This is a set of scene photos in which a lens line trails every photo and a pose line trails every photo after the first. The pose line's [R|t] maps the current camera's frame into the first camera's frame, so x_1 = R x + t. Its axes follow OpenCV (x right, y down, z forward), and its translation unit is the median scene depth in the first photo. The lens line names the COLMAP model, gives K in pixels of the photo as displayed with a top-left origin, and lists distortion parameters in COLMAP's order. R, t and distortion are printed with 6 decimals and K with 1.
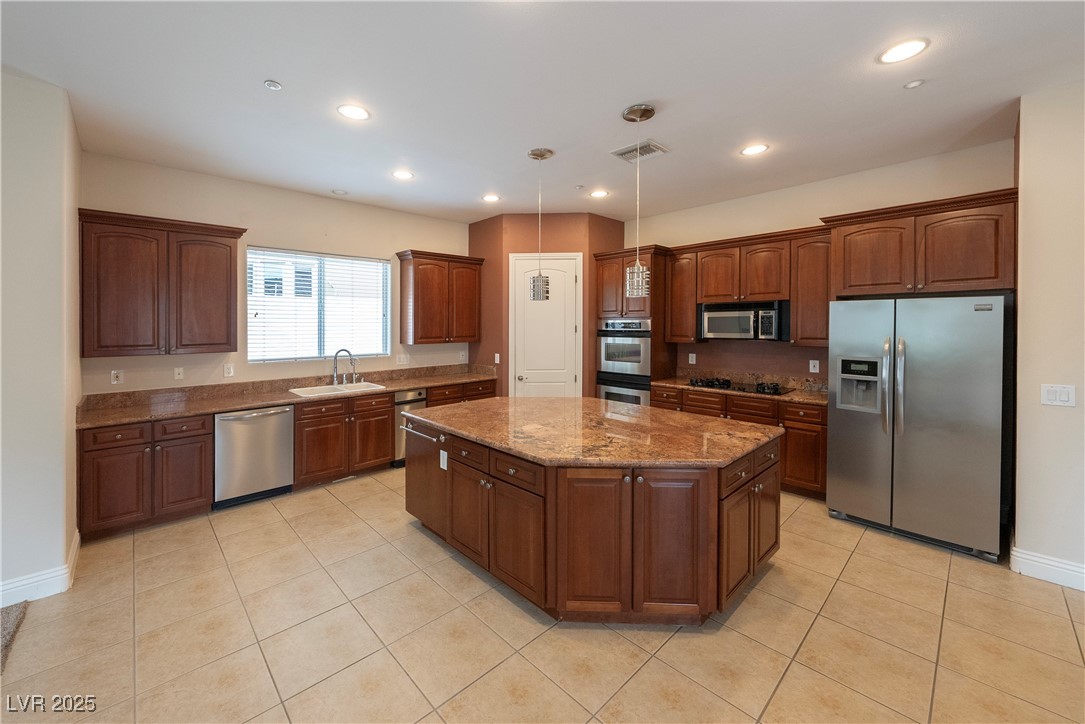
lens RADIAL K [[414.7, 0, 500.1], [0, 414.7, 328.3], [0, 0, 1]] dist [-0.000533, -0.000004]
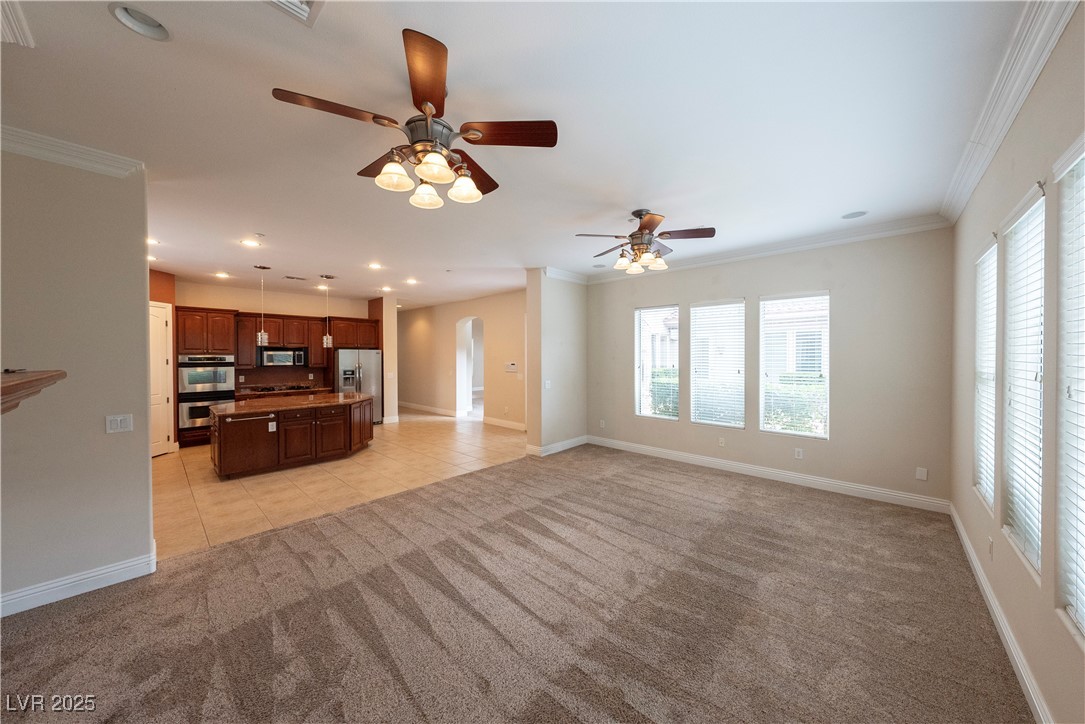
lens RADIAL K [[358.0, 0, 545.4], [0, 358.0, 357.2], [0, 0, 1]] dist [-0.000064, -0.000004]
pose [[-0.089420, -0.001153, 0.995993, -1.254249], [0.013285, 0.999909, 0.002350, -0.000928], [-0.995905, 0.013442, -0.089396, -0.097758]]
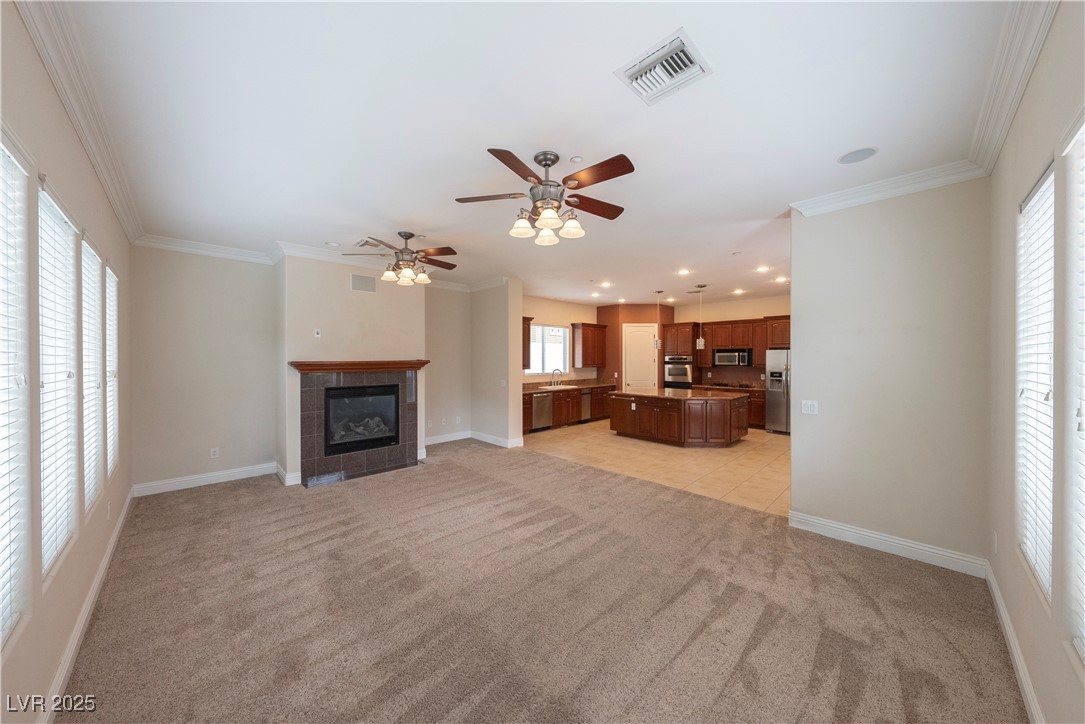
lens RADIAL K [[358.0, 0, 545.4], [0, 358.0, 357.2], [0, 0, 1]] dist [-0.000064, -0.000004]
pose [[0.997693, 0.003249, 0.067810, -0.576832], [-0.002485, 0.999933, -0.011341, 0.007326], [-0.067842, 0.011147, 0.997634, -0.892333]]
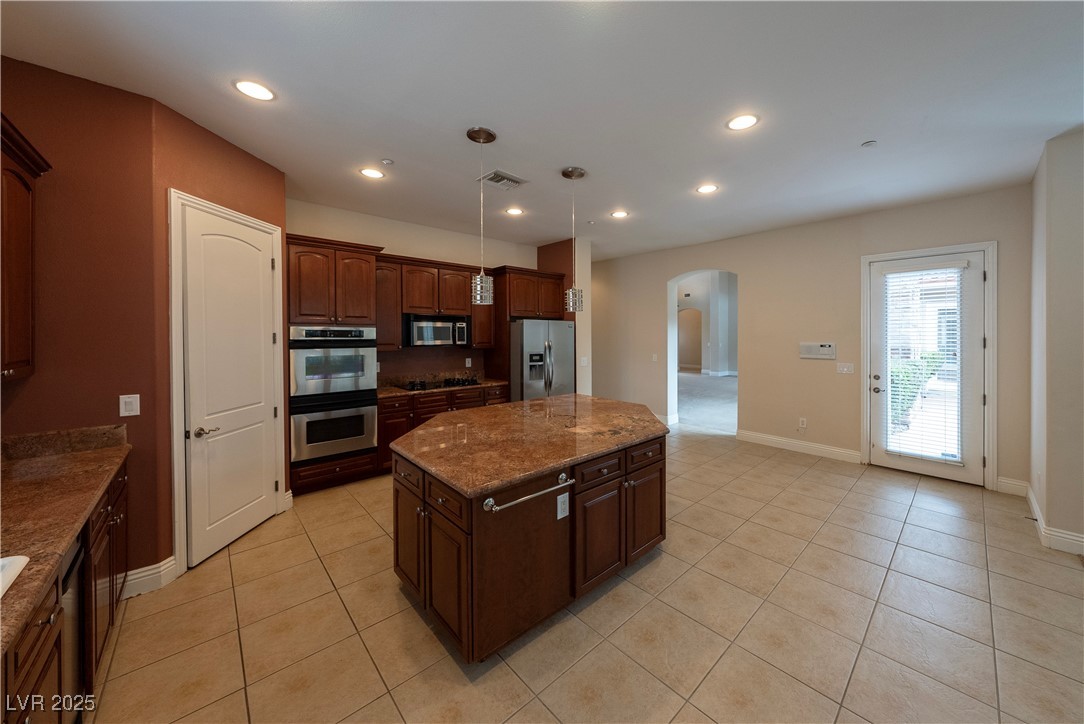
lens RADIAL K [[375.1, 0, 581.8], [0, 375.1, 337.5], [0, 0, 1]] dist [-0.000595, -0.000037]
pose [[-0.041906, -0.006586, 0.999100, -0.536620], [0.007338, 0.999949, 0.006900, -0.001008], [-0.999095, 0.007621, -0.041856, 0.635415]]
